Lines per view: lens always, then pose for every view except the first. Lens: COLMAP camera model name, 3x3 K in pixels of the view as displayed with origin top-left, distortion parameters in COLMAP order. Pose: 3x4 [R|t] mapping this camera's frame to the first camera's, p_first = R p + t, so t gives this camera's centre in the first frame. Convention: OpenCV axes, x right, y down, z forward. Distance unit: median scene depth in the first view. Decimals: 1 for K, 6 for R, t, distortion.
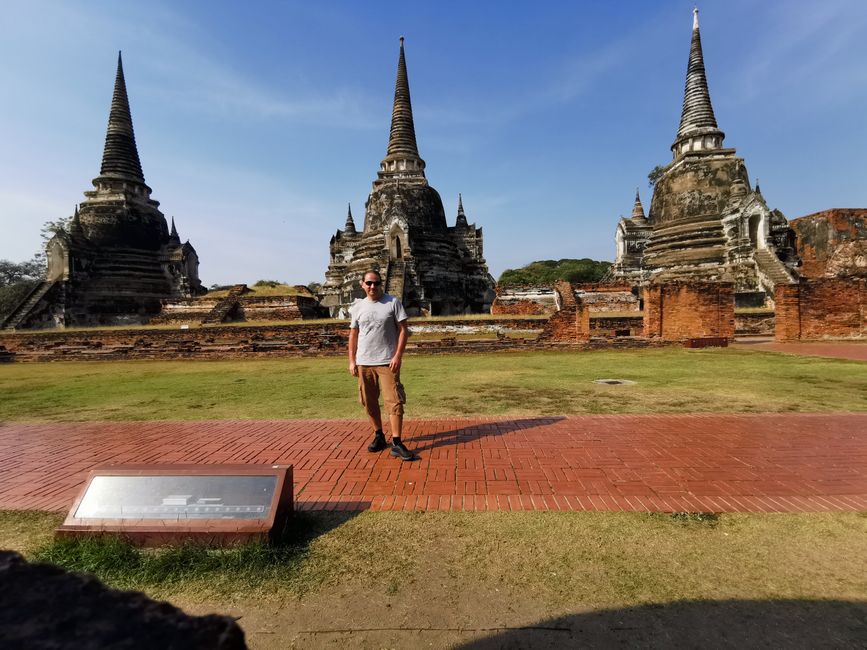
lens RADIAL K [[347.7, 0, 433.5], [0, 347.7, 325.0], [0, 0, 1]] dist [0.007331, 0.000141]
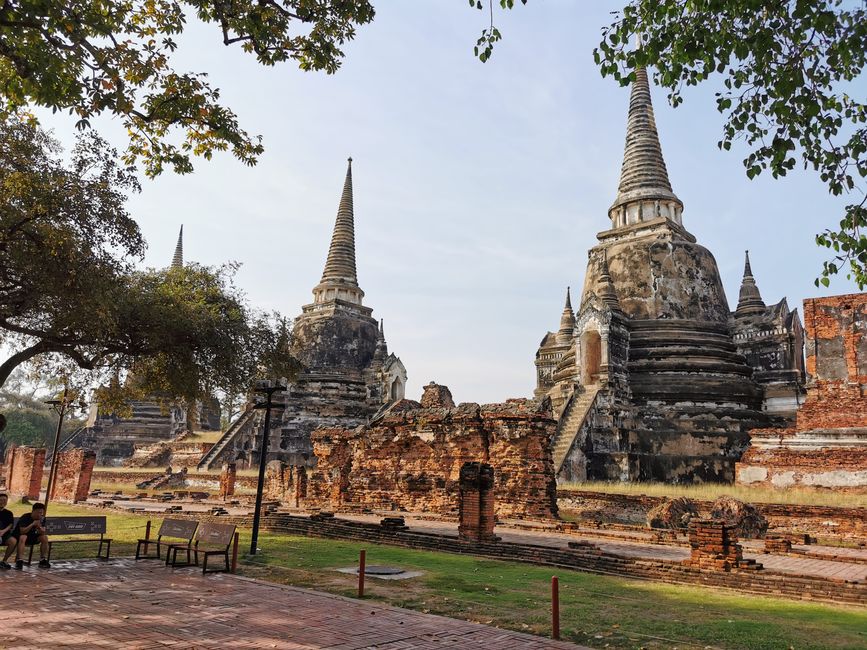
lens RADIAL K [[662.1, 0, 433.5], [0, 662.1, 325.0], [0, 0, 1]] dist [0.011313, 0.001541]
pose [[0.793044, -0.088368, -0.602721, 1.177940], [-0.058133, 0.973928, -0.219283, -0.032196], [0.606384, 0.208939, 0.767230, -0.114137]]
